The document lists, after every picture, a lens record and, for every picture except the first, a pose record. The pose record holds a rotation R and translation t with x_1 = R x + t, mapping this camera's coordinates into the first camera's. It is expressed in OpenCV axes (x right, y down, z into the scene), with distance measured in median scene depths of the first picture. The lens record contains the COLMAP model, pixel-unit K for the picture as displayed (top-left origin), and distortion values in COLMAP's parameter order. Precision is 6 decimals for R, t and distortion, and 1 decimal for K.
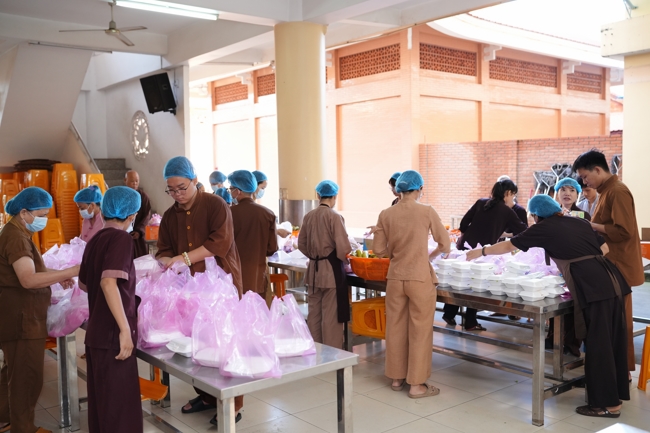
lens RADIAL K [[649.1, 0, 325.7], [0, 649.1, 215.3], [0, 0, 1]] dist [-0.019074, 0.000000]
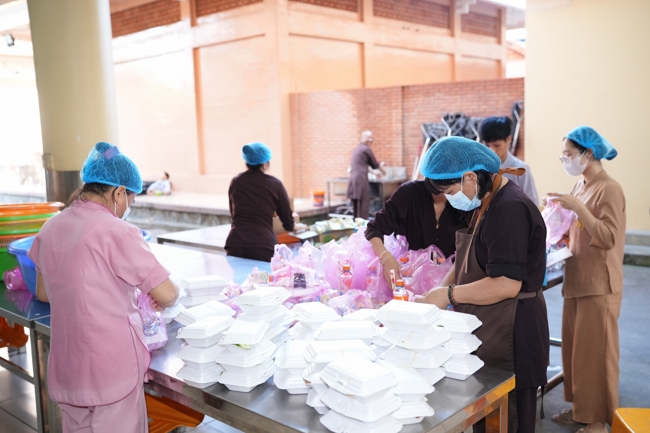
lens RADIAL K [[649.1, 0, 321.5], [0, 649.1, 216.6], [0, 0, 1]] dist [-0.019074, 0.000000]
pose [[0.989877, -0.037504, 0.136881, 0.058485], [0.028075, 0.997140, 0.070172, -0.008254], [-0.139121, -0.065619, 0.988099, 0.146198]]
